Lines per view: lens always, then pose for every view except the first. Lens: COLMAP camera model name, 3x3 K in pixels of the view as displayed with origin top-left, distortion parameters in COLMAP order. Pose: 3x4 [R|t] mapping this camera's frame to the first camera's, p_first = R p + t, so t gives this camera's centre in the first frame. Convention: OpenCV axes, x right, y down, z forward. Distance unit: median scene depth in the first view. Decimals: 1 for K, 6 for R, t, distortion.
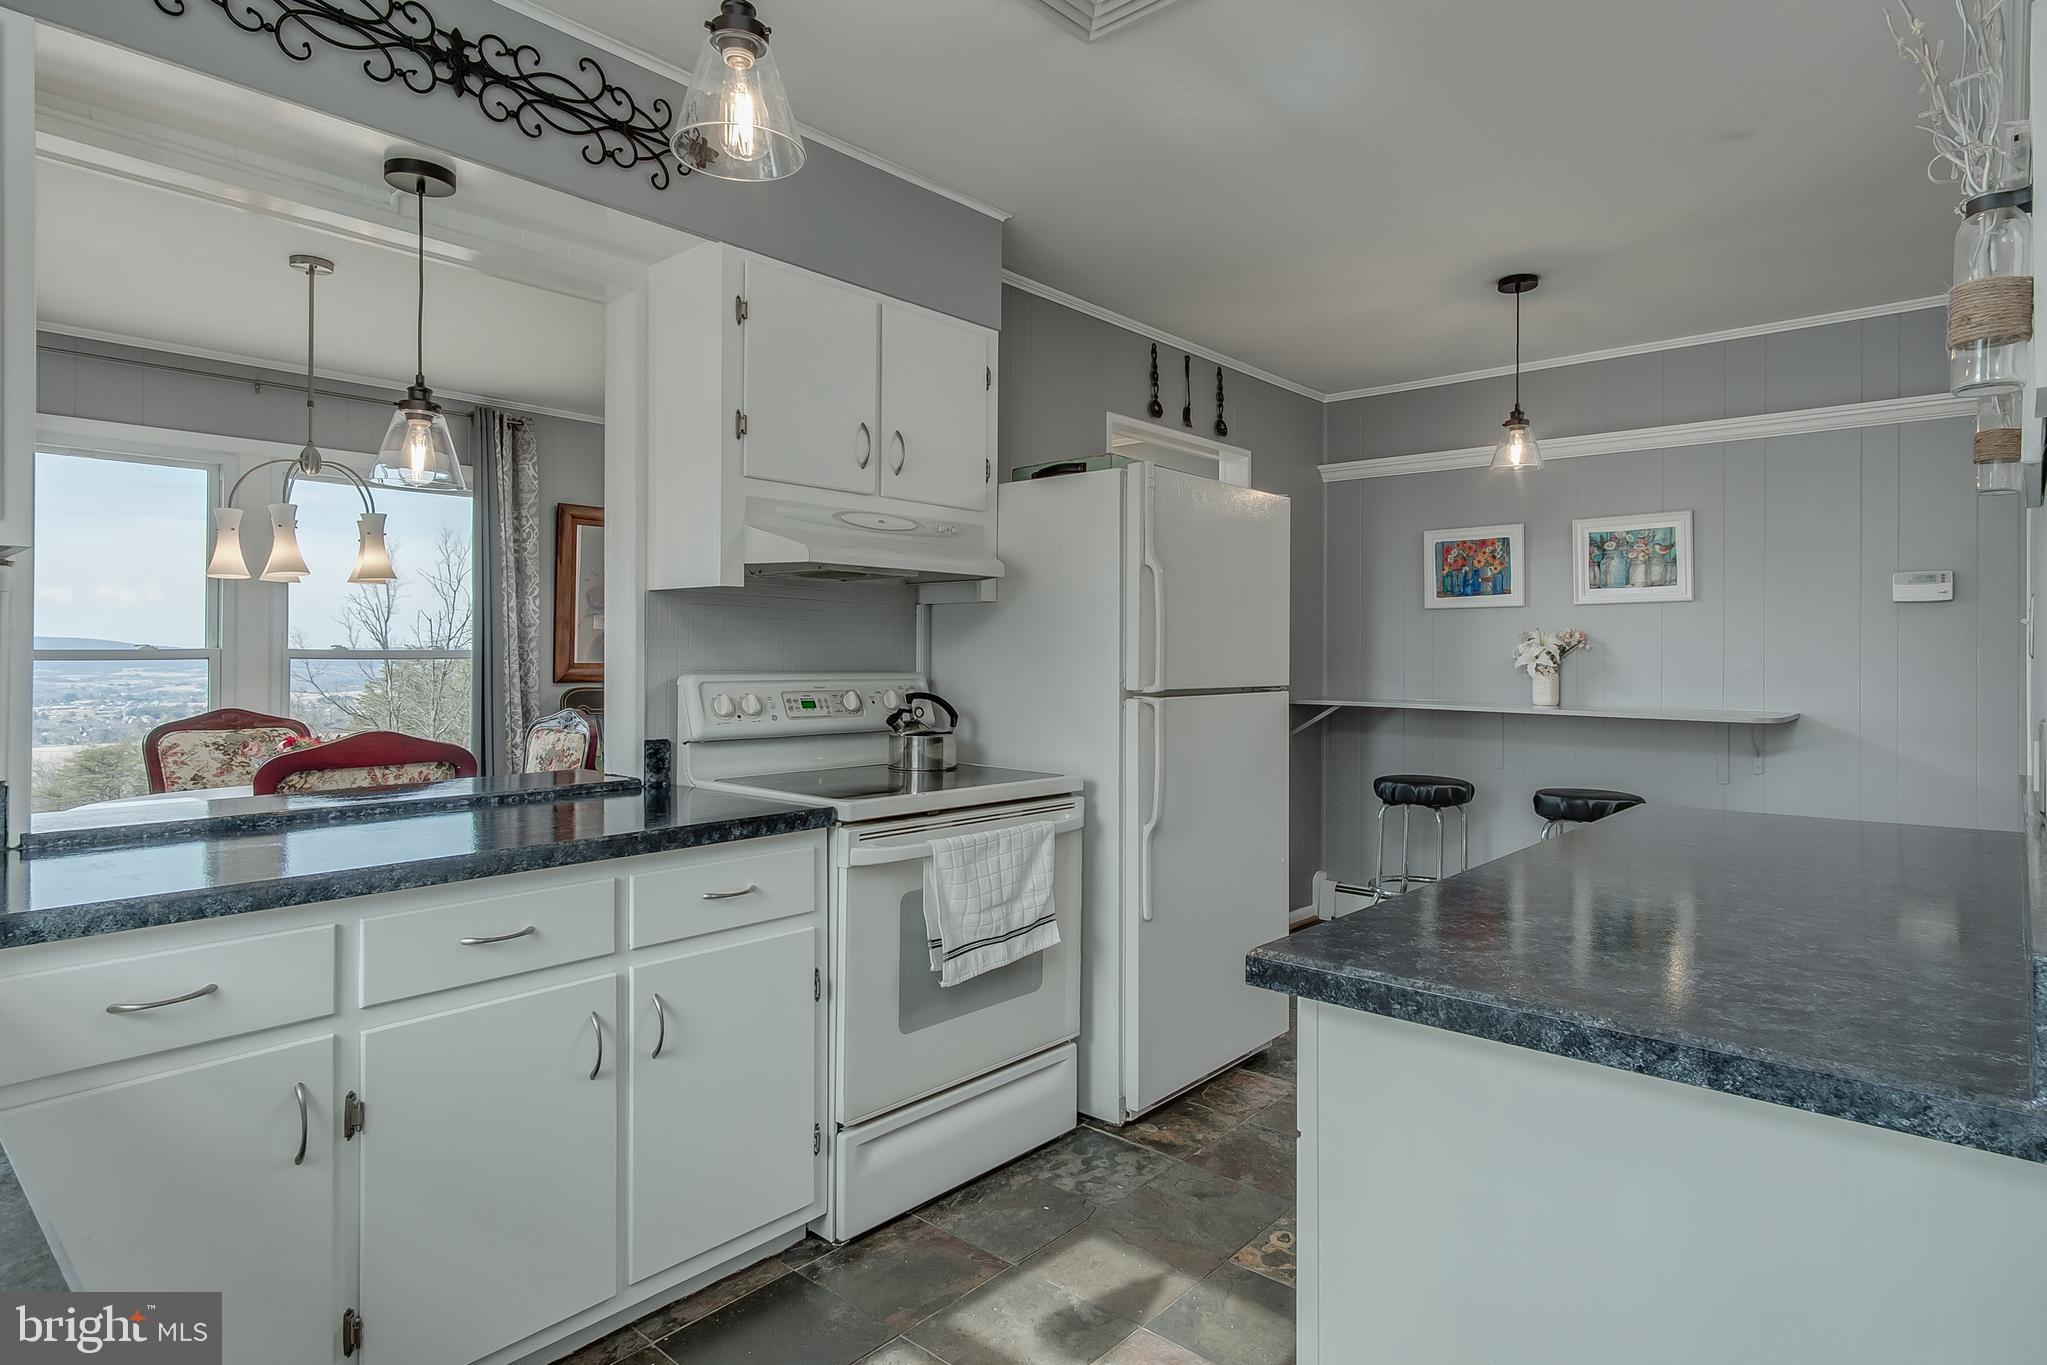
lens RADIAL K [[1106.1, 0, 1025.0], [0, 1106.1, 650.0], [0, 0, 1]] dist [0.004987, 0.000112]
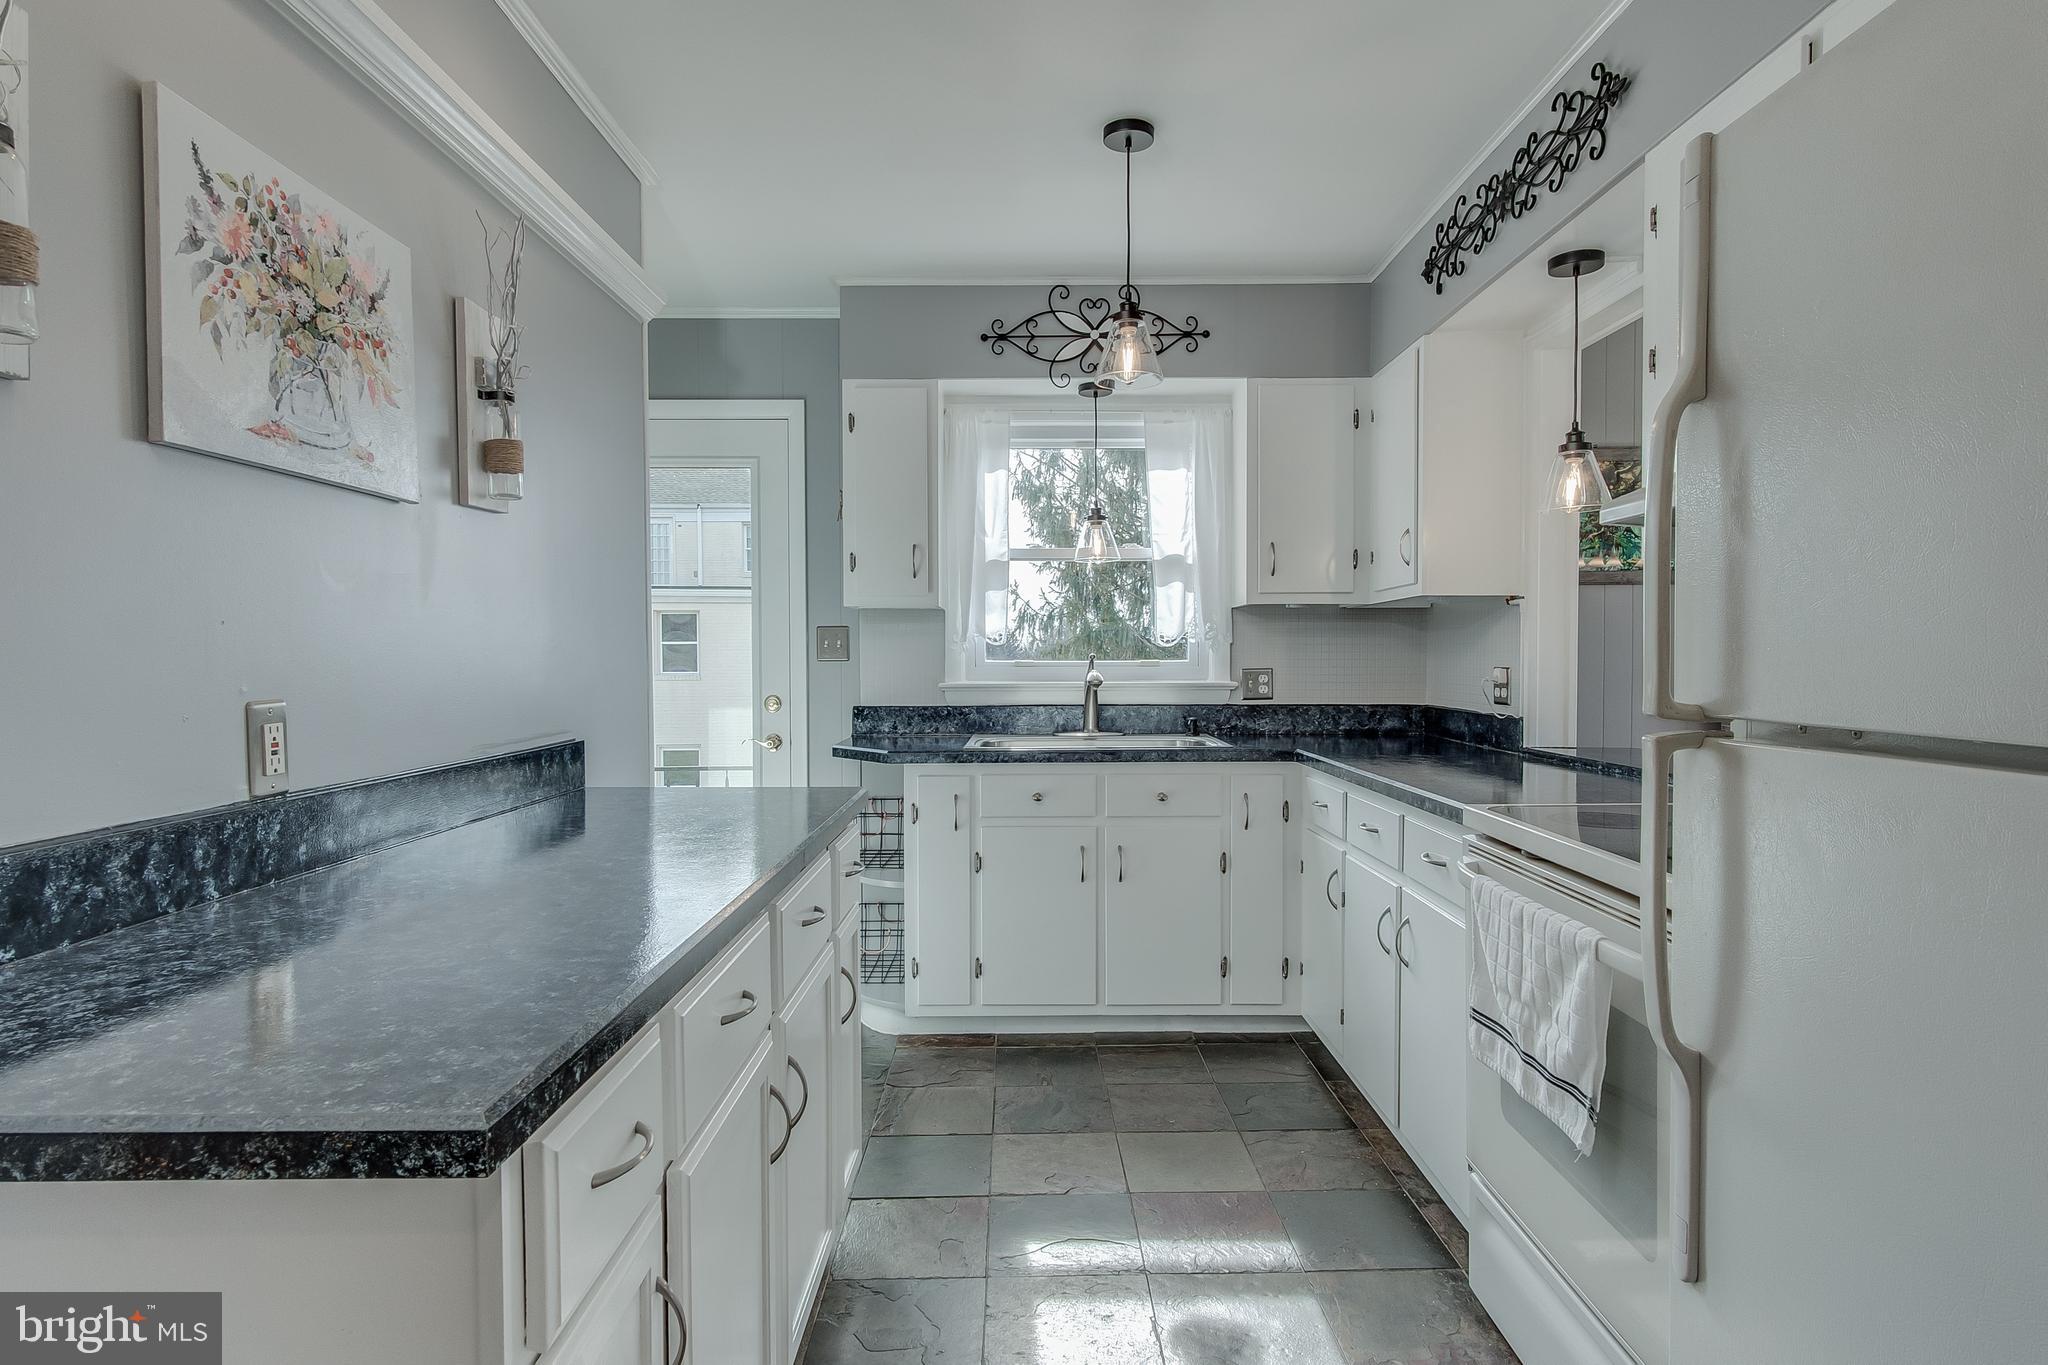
lens RADIAL K [[1080.3, 0, 1028.3], [0, 1080.3, 679.9], [0, 0, 1]] dist [0.003568, 0.000878]
pose [[-0.747077, 0.013133, -0.664608, 0.562102], [0.003707, 0.999872, 0.015591, 0.017289], [0.664727, 0.009184, -0.747029, 1.154351]]
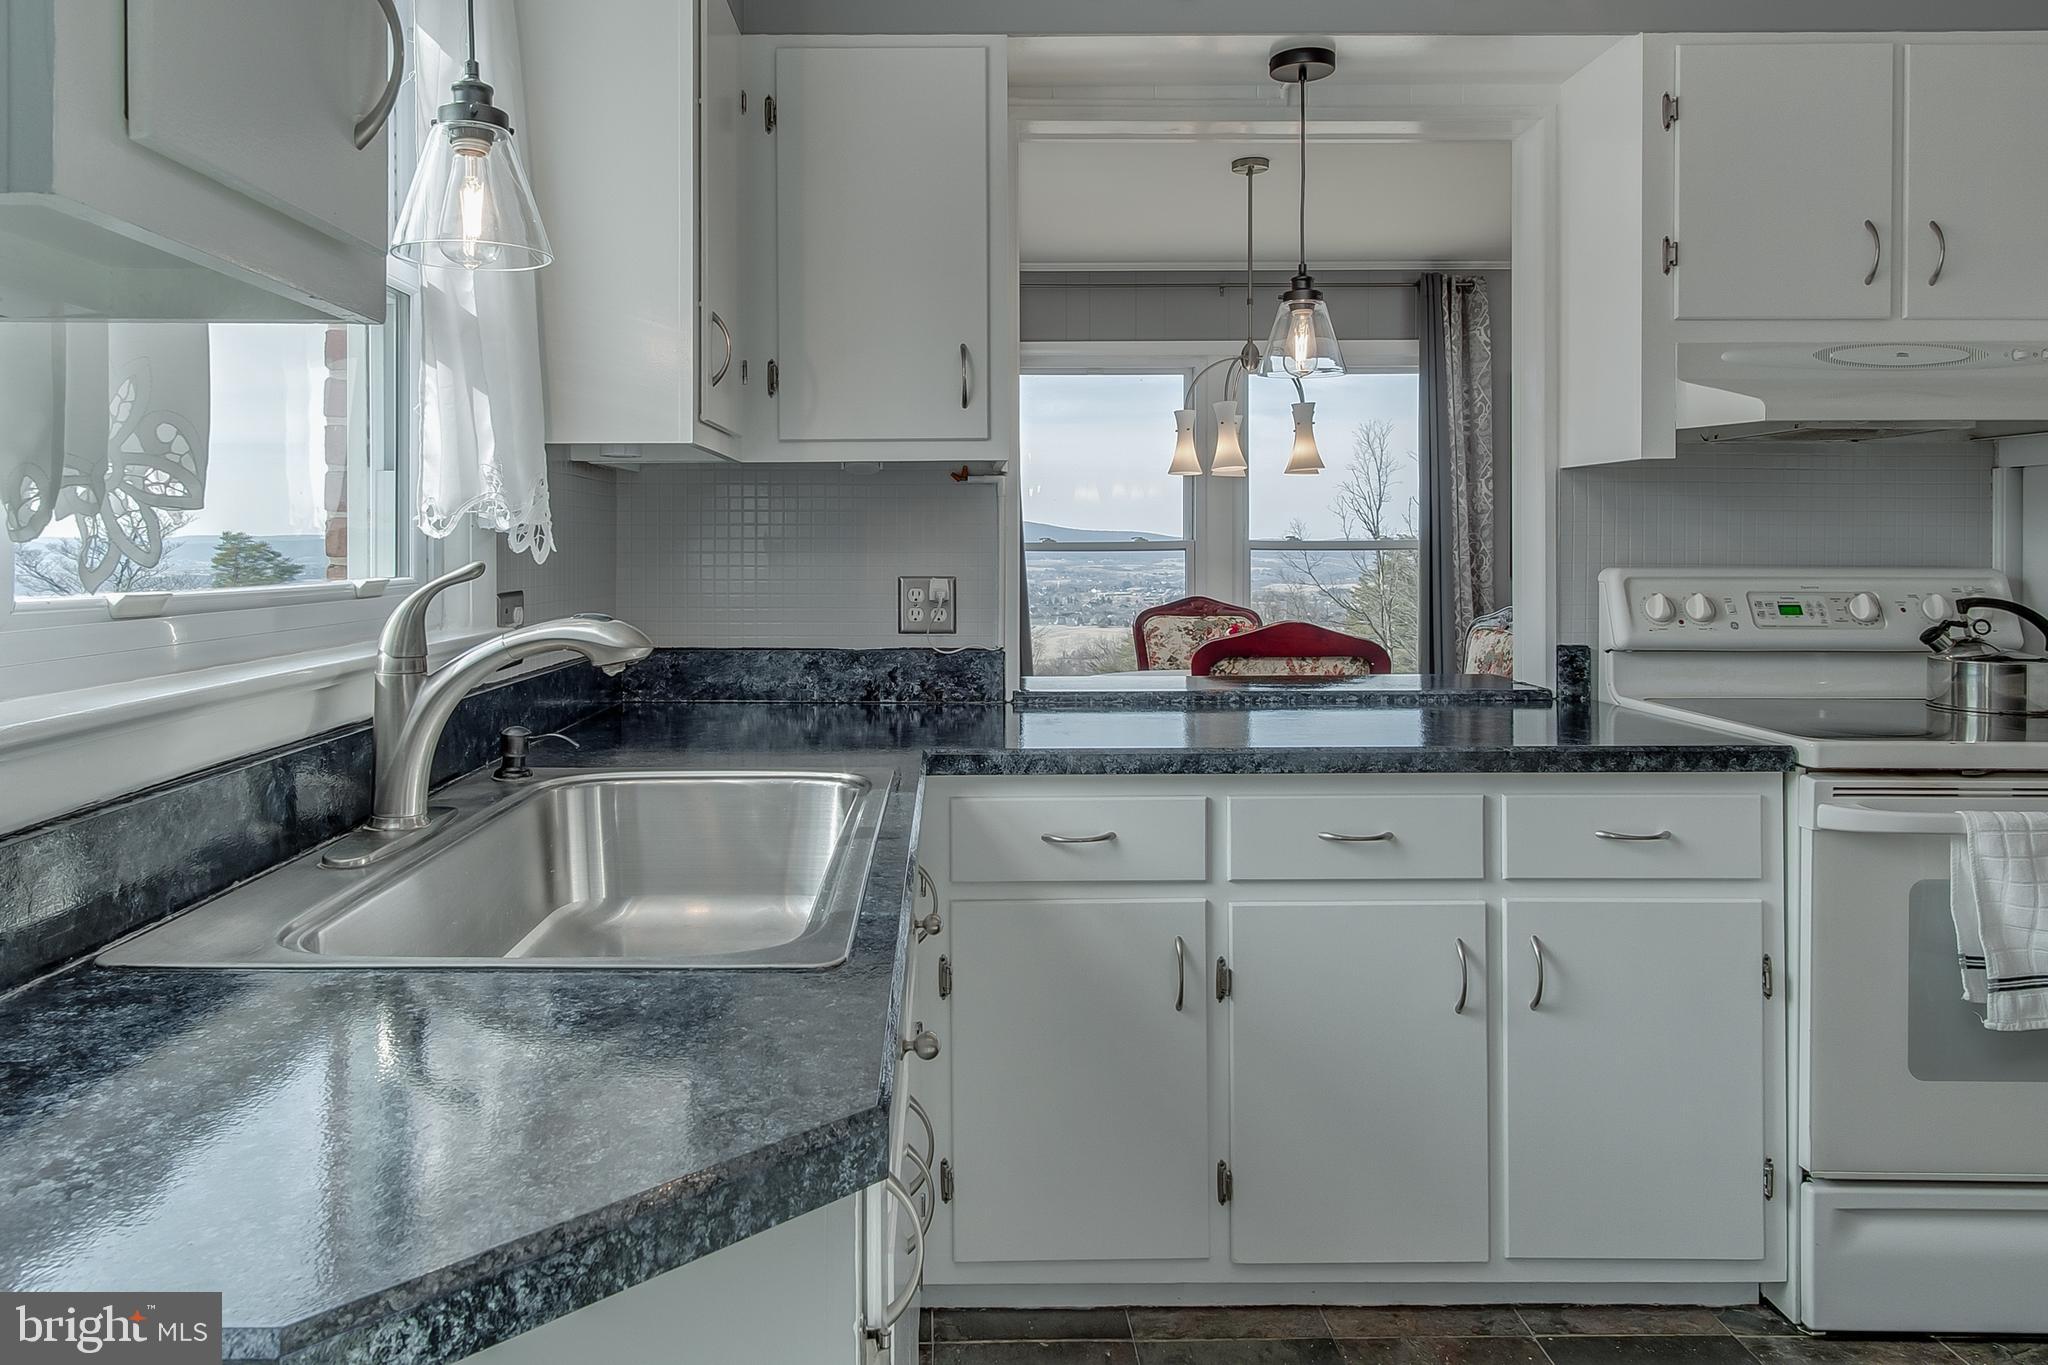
lens RADIAL K [[1292.5, 0, 947.1], [0, 1292.5, 553.7], [0, 0, 1]] dist [-0.000647, 0.002637]
pose [[0.662233, 0.000911, -0.749297, 0.085115], [0.007484, 0.999941, 0.007831, 0.000153], [0.749260, -0.010794, 0.662188, -0.007017]]
